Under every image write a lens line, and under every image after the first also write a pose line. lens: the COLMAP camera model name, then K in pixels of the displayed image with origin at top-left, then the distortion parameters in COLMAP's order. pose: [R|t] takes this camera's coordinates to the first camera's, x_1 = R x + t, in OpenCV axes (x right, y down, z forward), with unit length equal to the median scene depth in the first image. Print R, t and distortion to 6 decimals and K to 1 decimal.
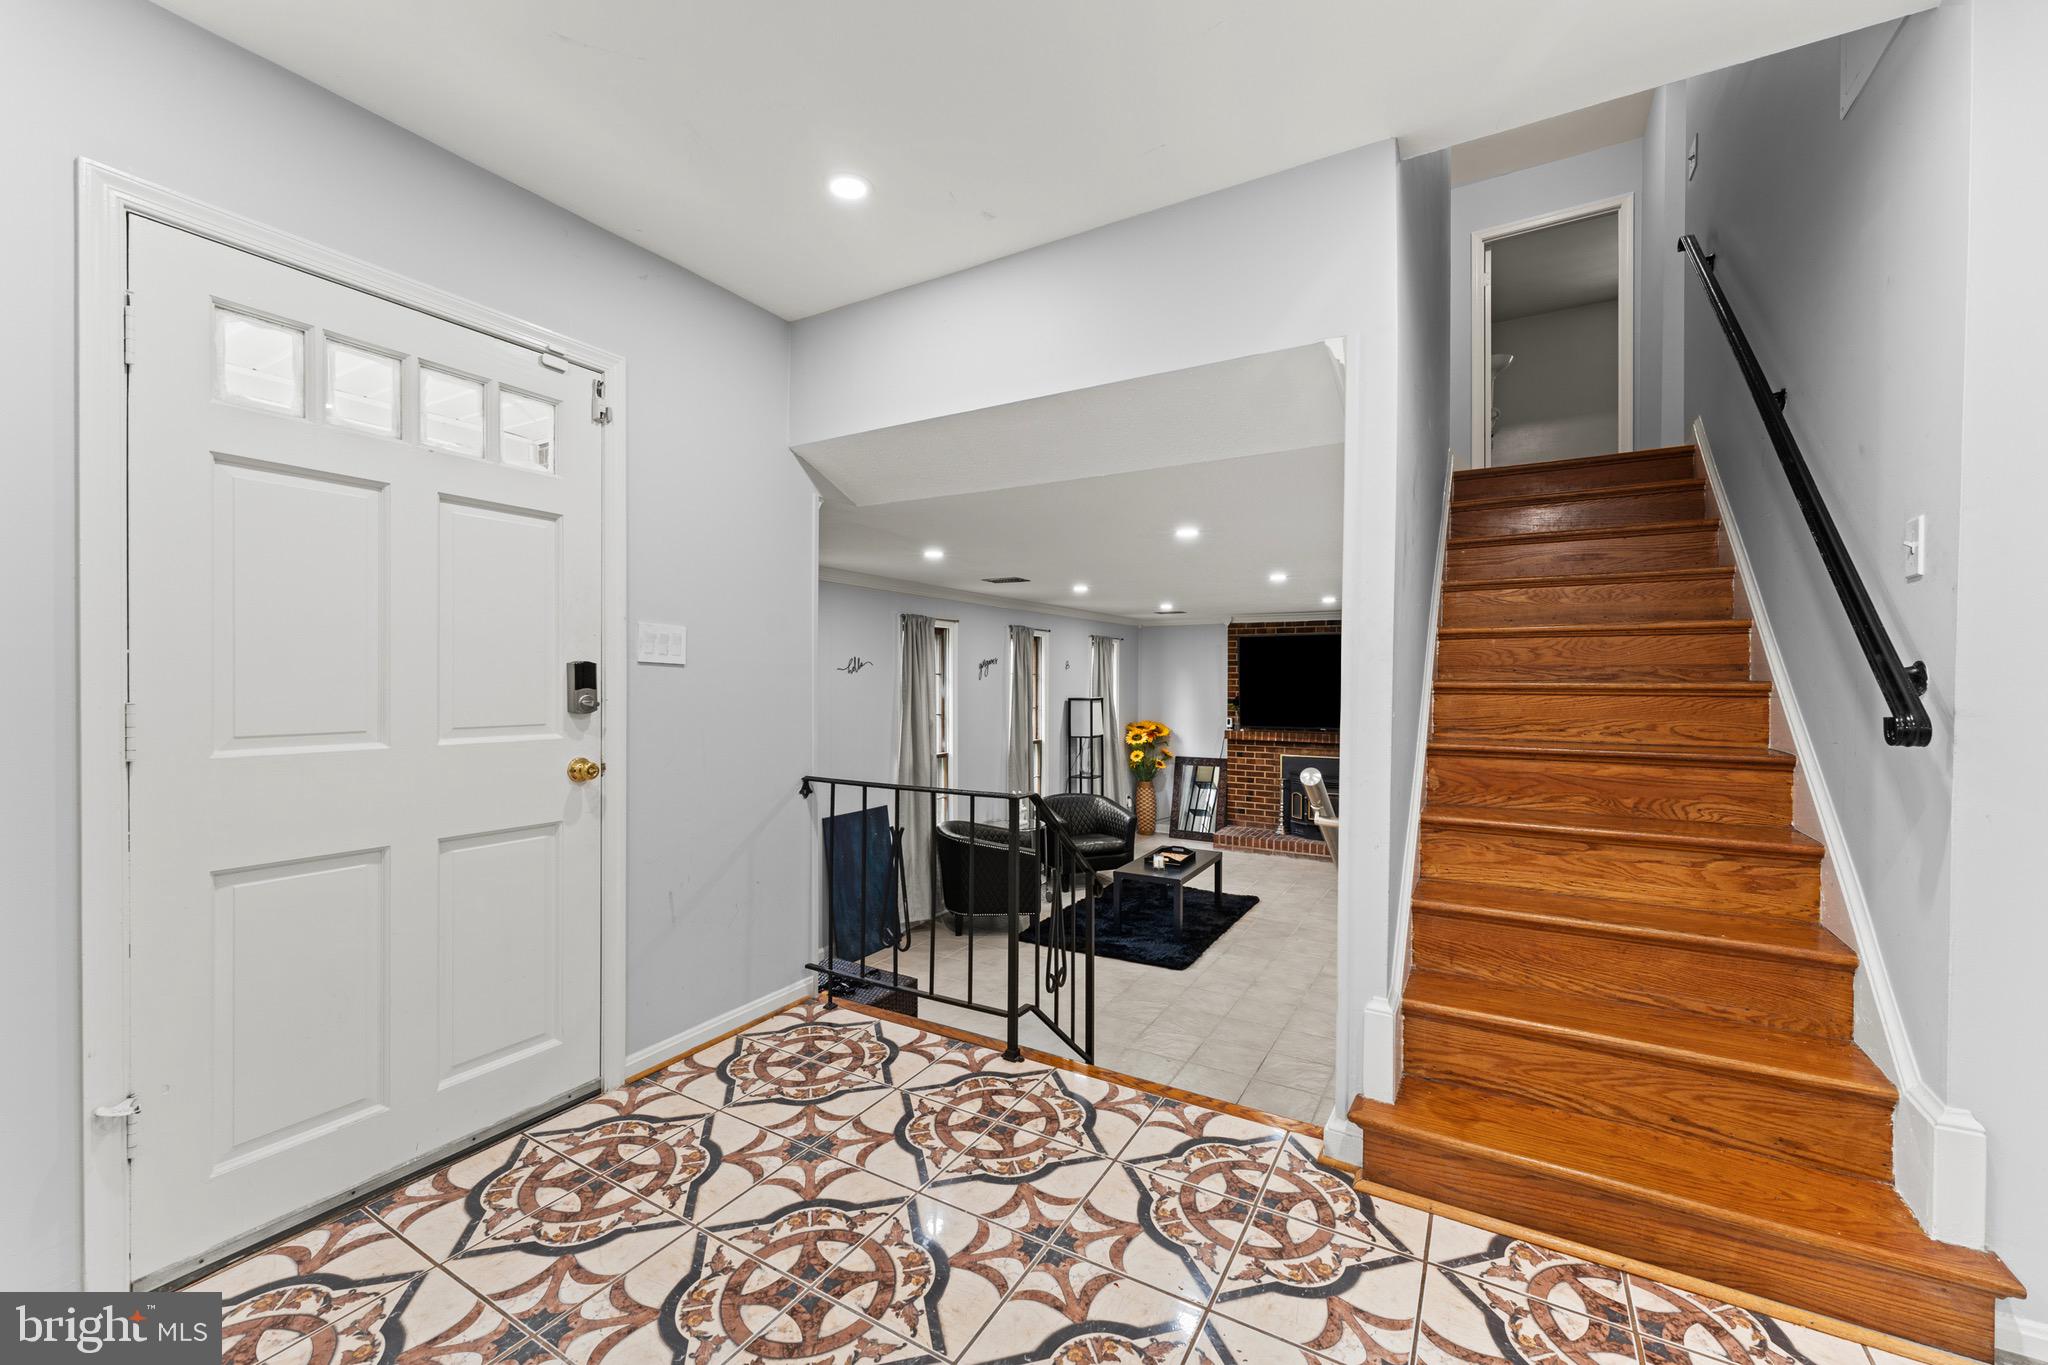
lens RADIAL K [[823.1, 0, 1034.1], [0, 823.1, 682.4], [0, 0, 1]] dist [0.001822, 0.000326]
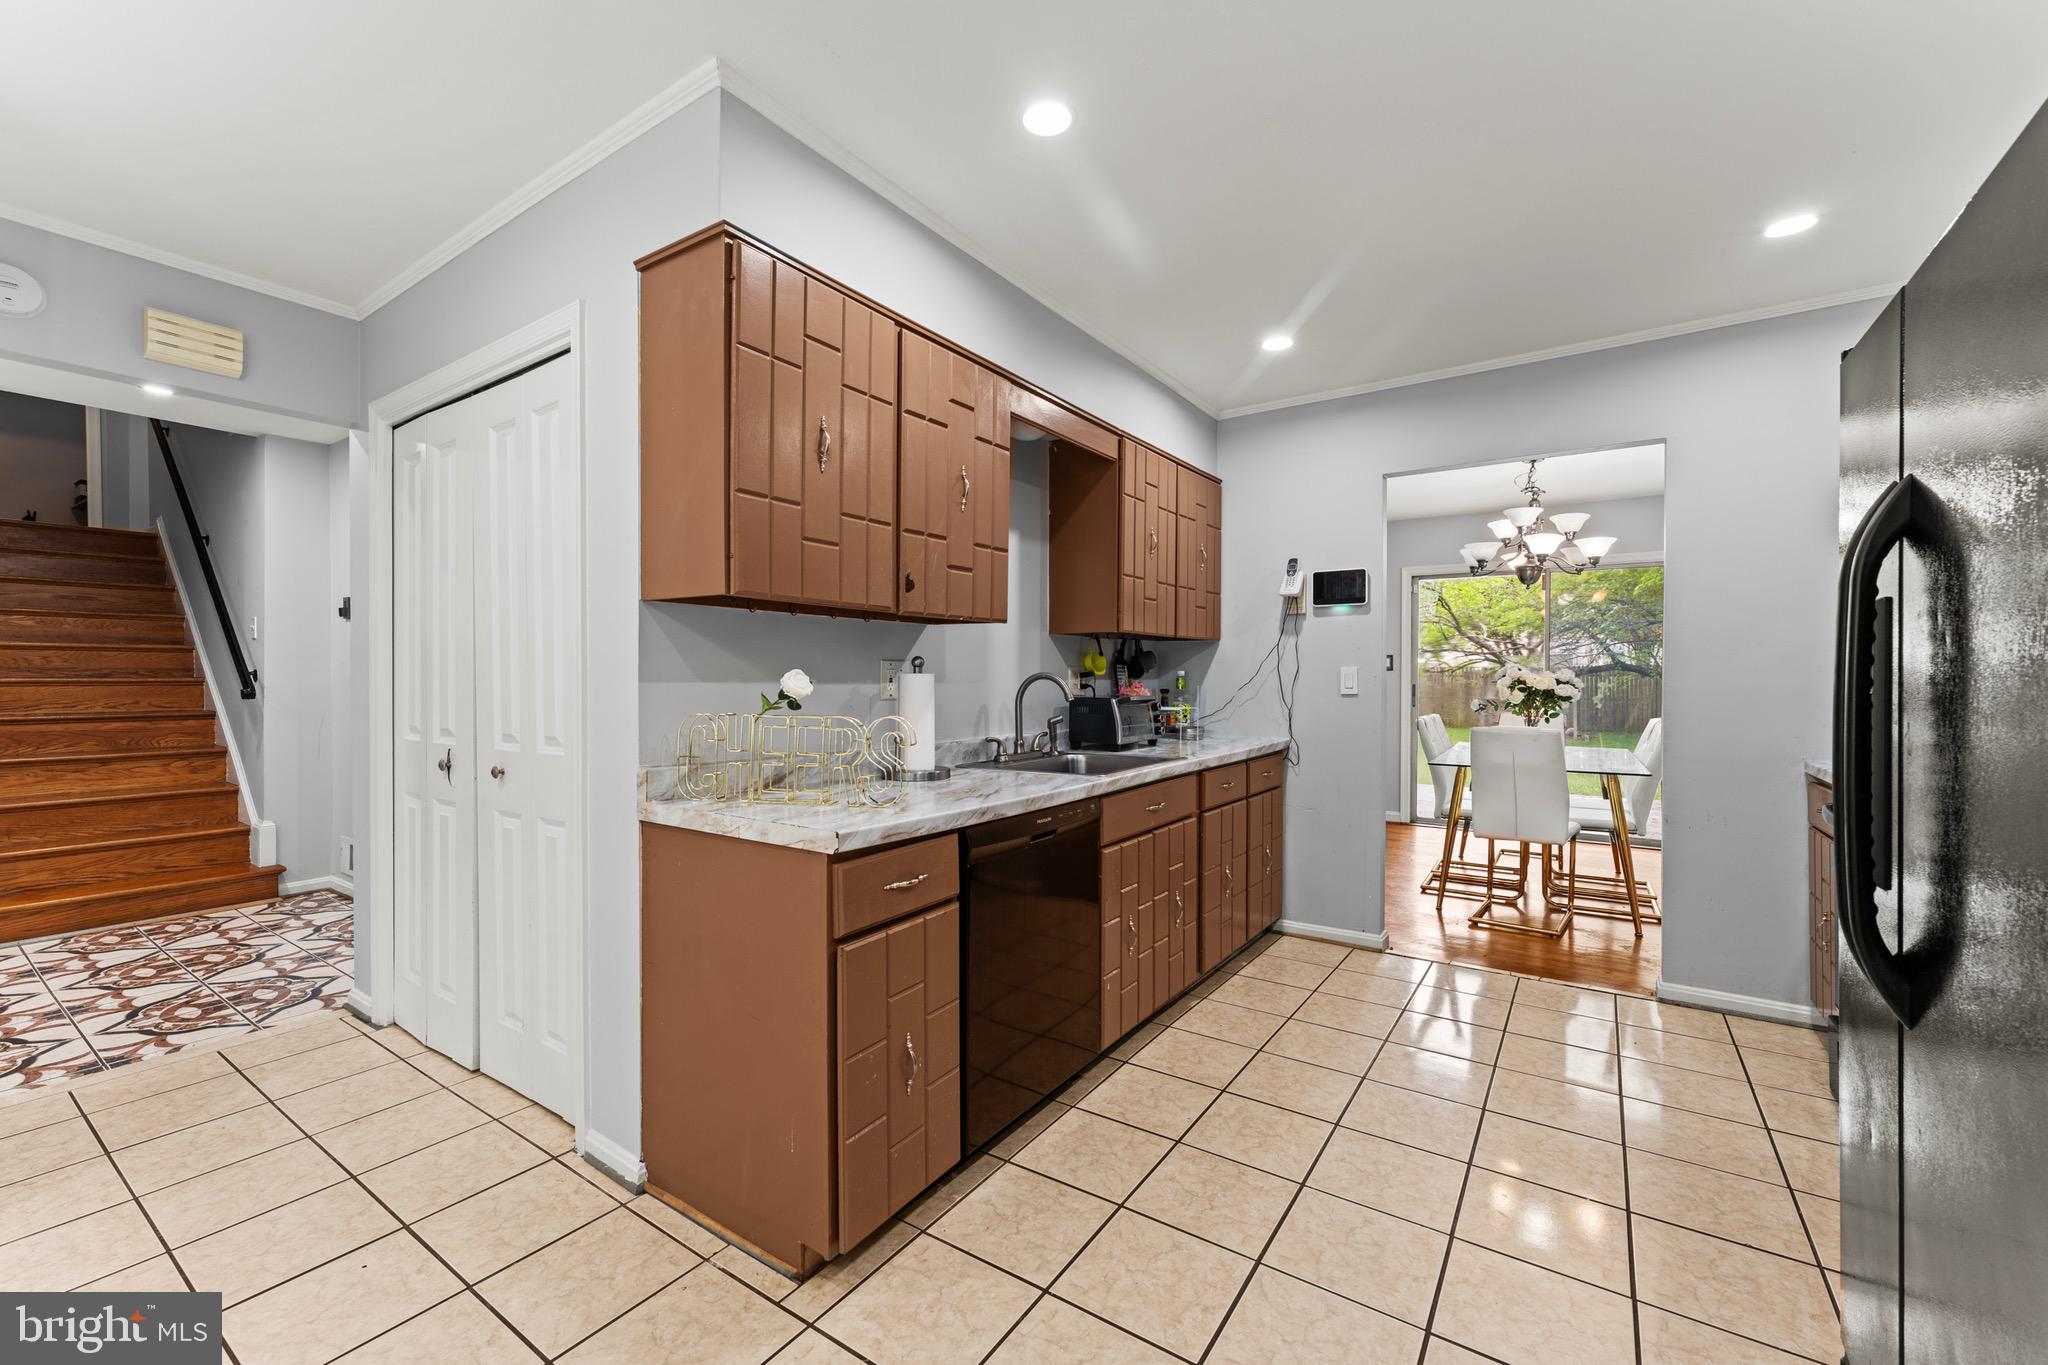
lens RADIAL K [[823.1, 0, 1034.1], [0, 823.1, 682.4], [0, 0, 1]] dist [0.001822, 0.000326]
pose [[0.076141, -0.012866, 0.997014, -0.971213], [0.006814, 0.999900, 0.012383, 0.000590], [-0.997074, 0.005851, 0.076221, -1.184762]]
